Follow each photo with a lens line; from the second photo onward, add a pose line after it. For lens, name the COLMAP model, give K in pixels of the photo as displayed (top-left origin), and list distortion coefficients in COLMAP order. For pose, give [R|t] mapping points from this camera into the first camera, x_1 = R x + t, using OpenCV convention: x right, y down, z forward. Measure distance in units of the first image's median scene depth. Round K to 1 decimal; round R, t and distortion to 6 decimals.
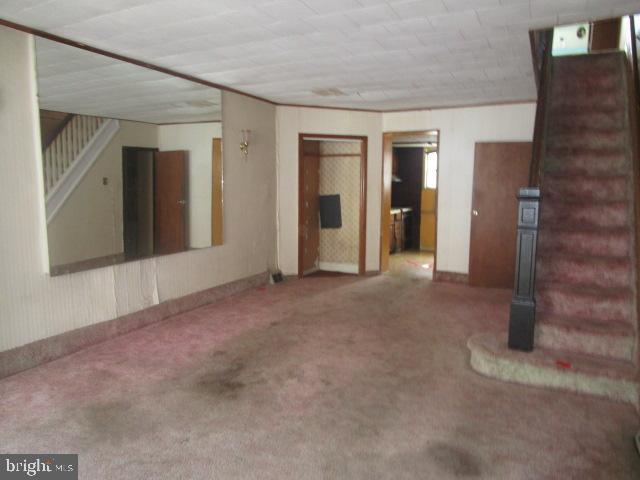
lens RADIAL K [[459.6, 0, 320.4], [0, 459.6, 238.7], [0, 0, 1]] dist [-0.022802, 0.004697]
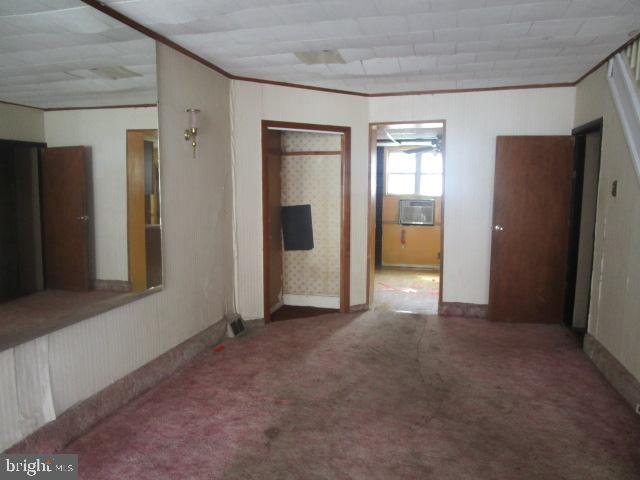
lens RADIAL K [[459.6, 0, 319.5], [0, 459.6, 239.4], [0, 0, 1]] dist [-0.022802, 0.004697]
pose [[0.980087, -0.027296, 0.196683, -0.102658], [0.028964, 0.999565, -0.005608, -0.038873], [-0.196444, 0.011193, 0.980451, 0.285969]]
